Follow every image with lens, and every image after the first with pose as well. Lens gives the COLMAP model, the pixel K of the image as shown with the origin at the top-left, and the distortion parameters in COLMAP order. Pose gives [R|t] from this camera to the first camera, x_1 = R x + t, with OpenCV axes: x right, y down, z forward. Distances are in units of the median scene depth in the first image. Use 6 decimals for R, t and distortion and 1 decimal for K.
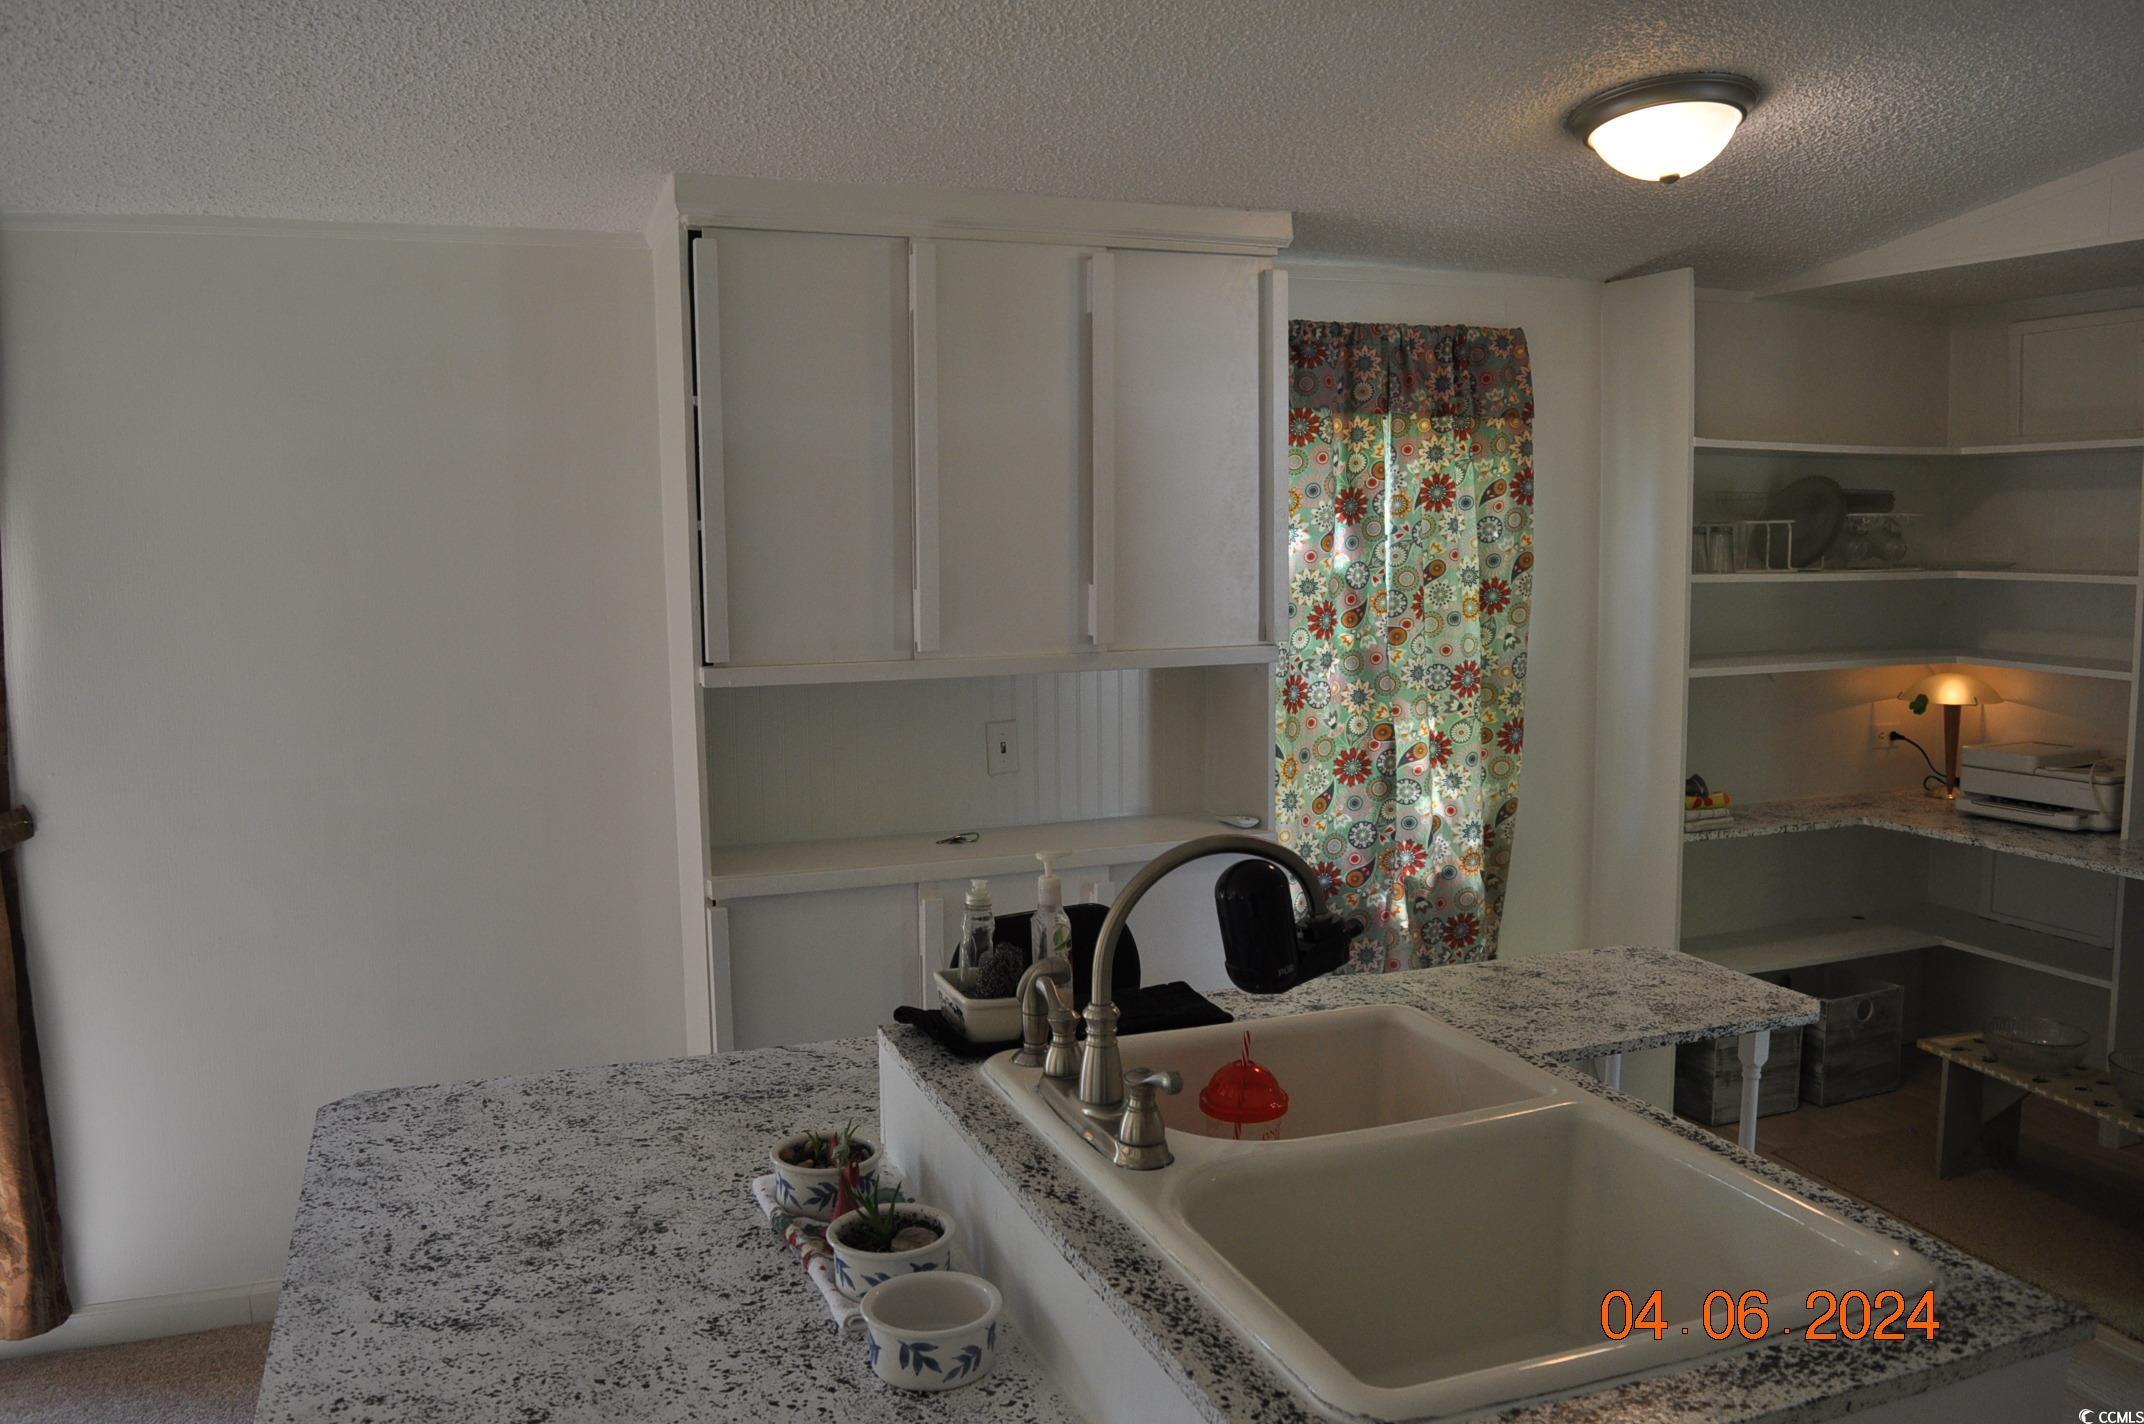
lens RADIAL K [[1679.8, 0, 1071.0], [0, 1679.8, 720.5], [0, 0, 1]] dist [-0.091914, 0.022853]
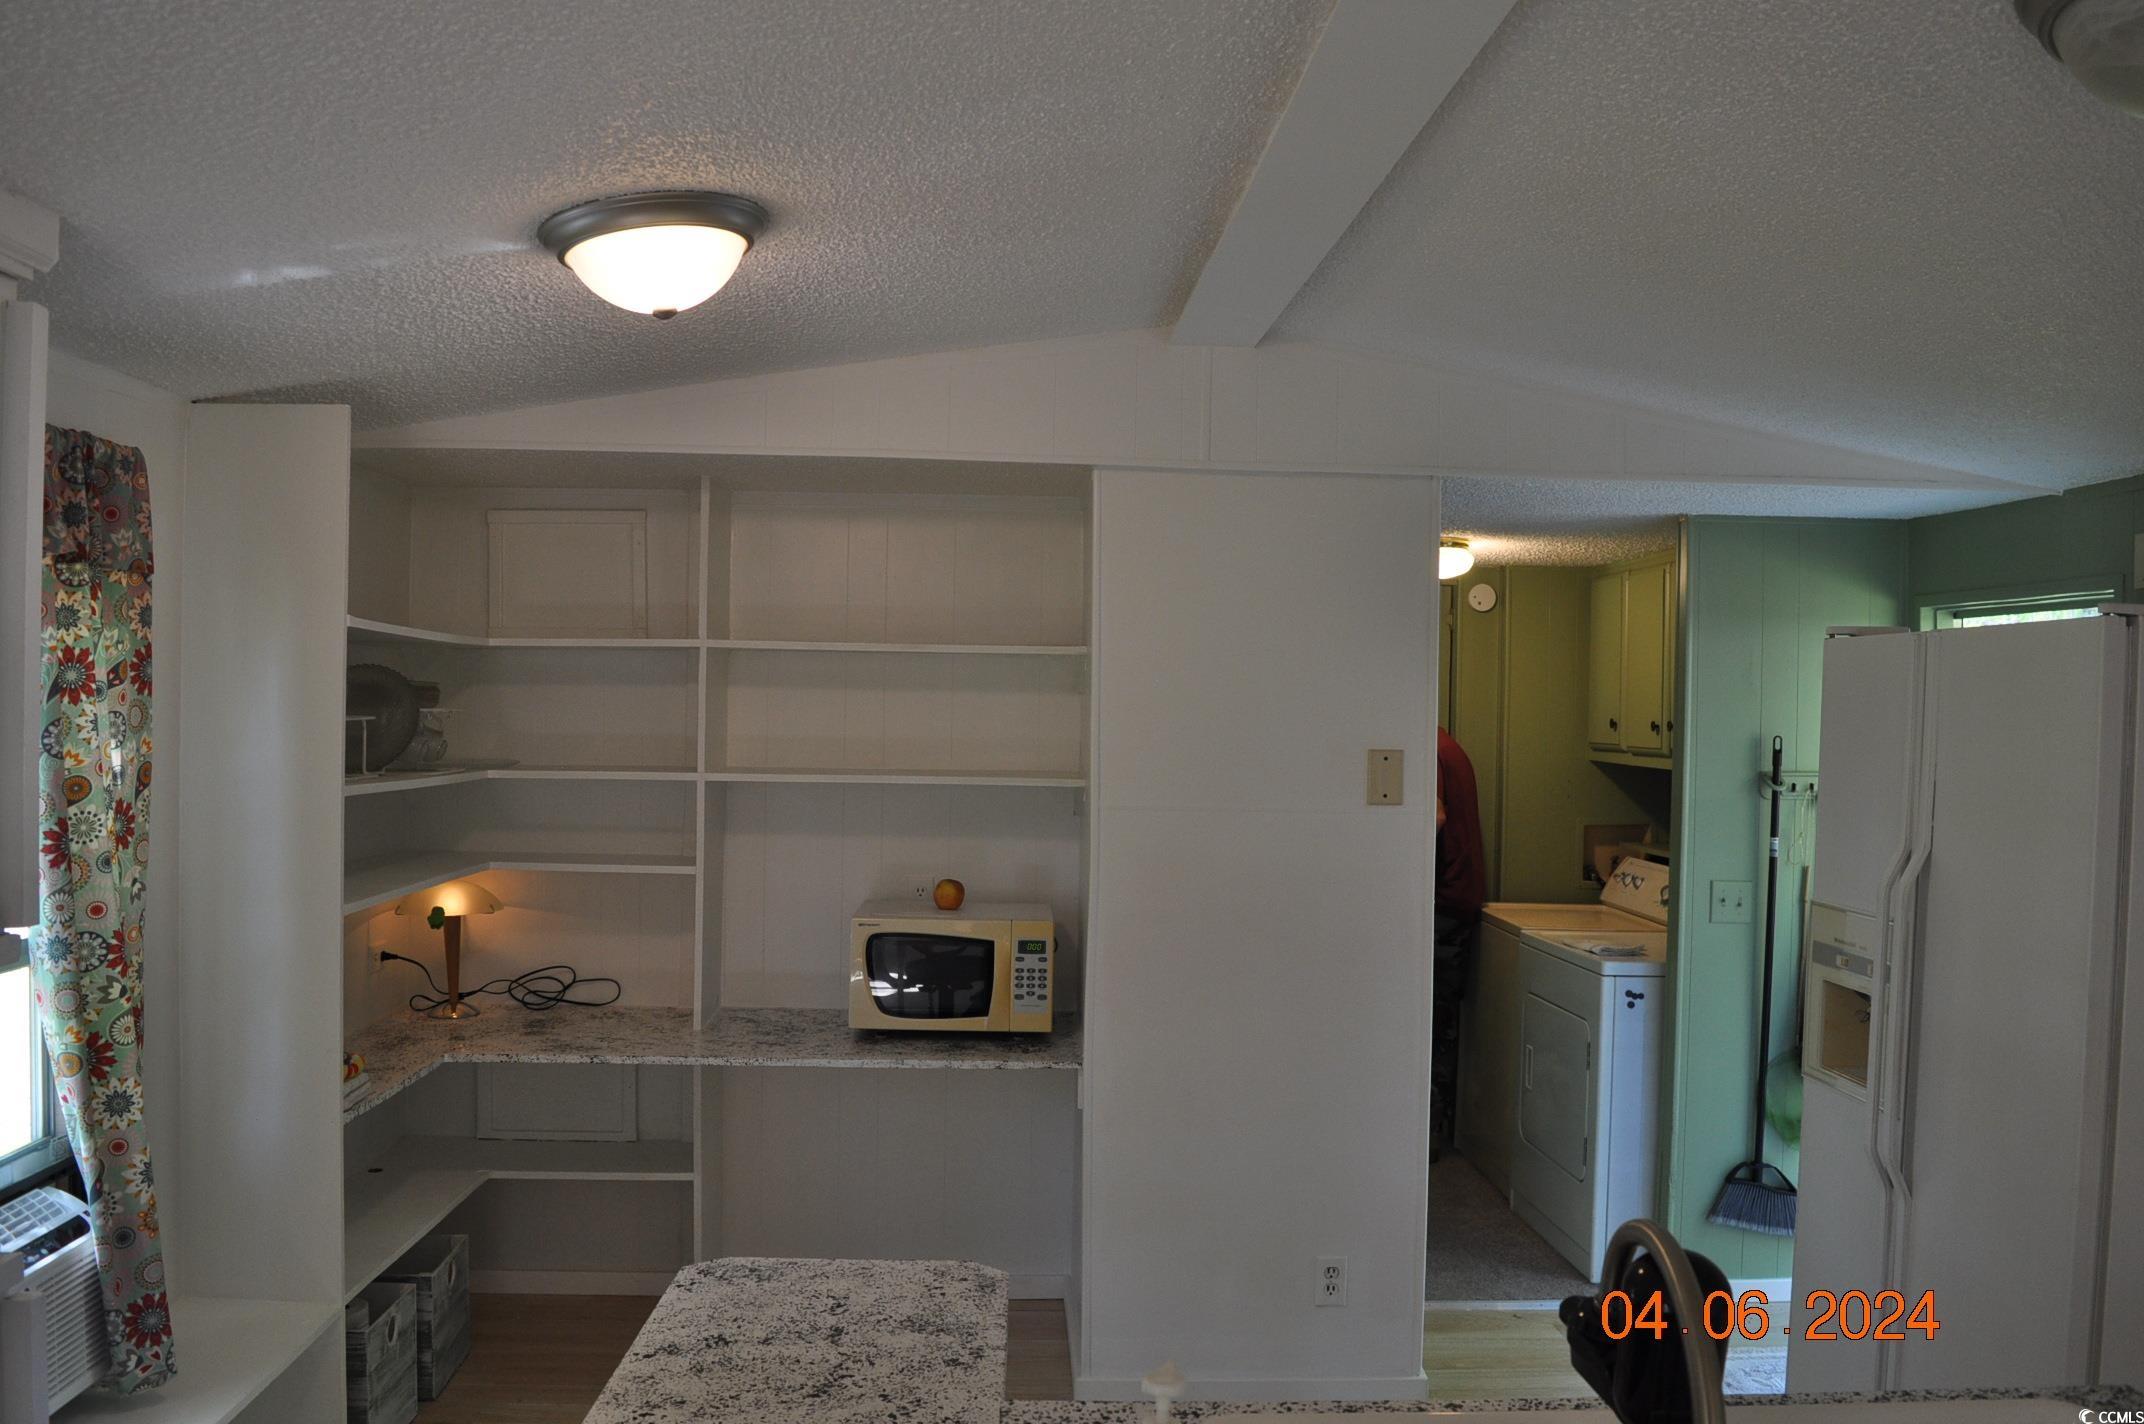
lens RADIAL K [[1679.8, 0, 1065.9], [0, 1679.8, 707.4], [0, 0, 1]] dist [-0.091914, 0.022853]
pose [[0.338736, 0.015335, 0.940756, -0.258381], [0.092647, 0.994464, -0.049570, -0.054553], [-0.936309, 0.103950, 0.335440, 0.409346]]
